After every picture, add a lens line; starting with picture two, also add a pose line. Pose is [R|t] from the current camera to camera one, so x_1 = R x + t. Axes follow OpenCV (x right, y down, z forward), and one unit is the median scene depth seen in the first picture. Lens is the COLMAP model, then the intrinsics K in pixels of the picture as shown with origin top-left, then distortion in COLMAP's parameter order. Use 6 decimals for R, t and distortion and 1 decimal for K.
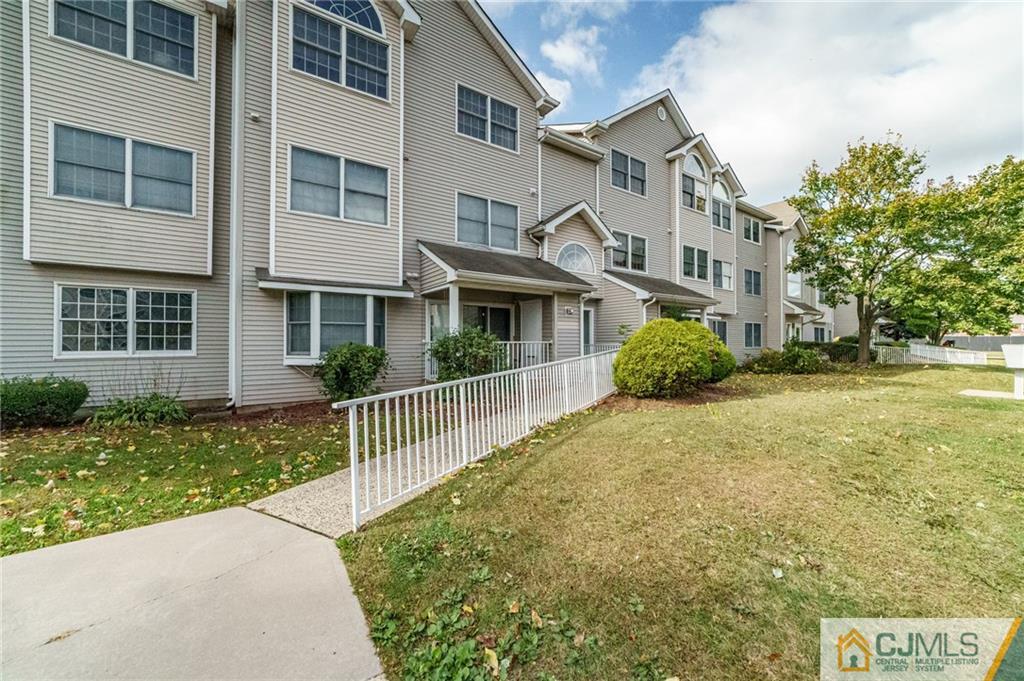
lens RADIAL K [[401.7, 0, 510.9], [0, 401.7, 338.2], [0, 0, 1]] dist [0.002340, 0.000297]
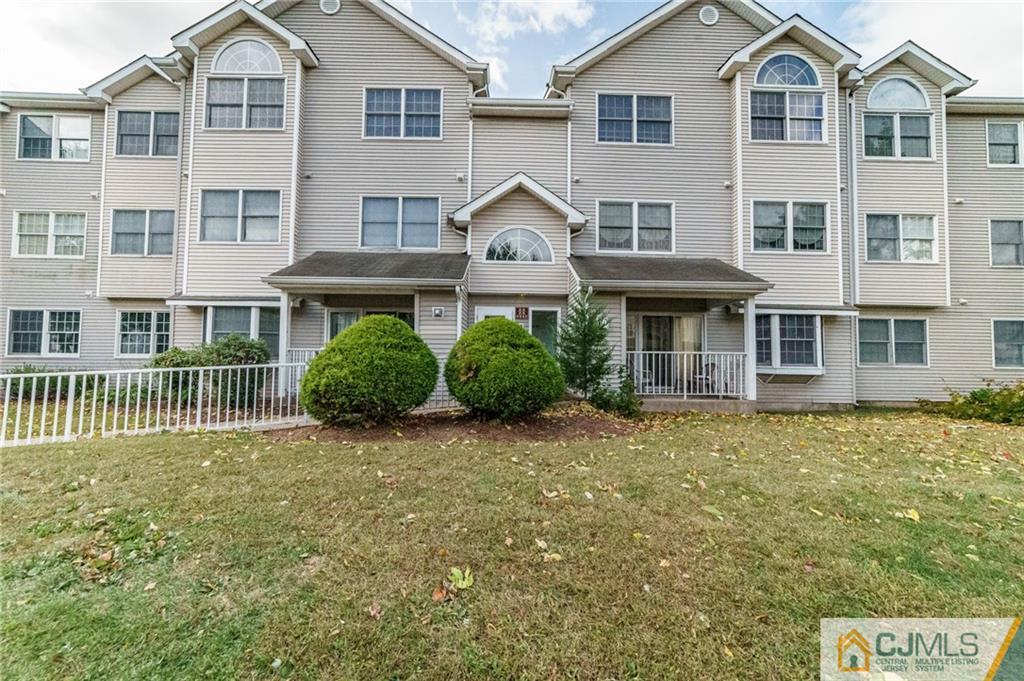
lens RADIAL K [[401.7, 0, 511.7], [0, 401.7, 341.7], [0, 0, 1]] dist [0.002340, 0.000297]
pose [[0.827725, -0.008235, -0.561074, 0.749388], [-0.002886, 0.999817, -0.018932, 0.008641], [0.561127, 0.017290, 0.827549, 0.412764]]
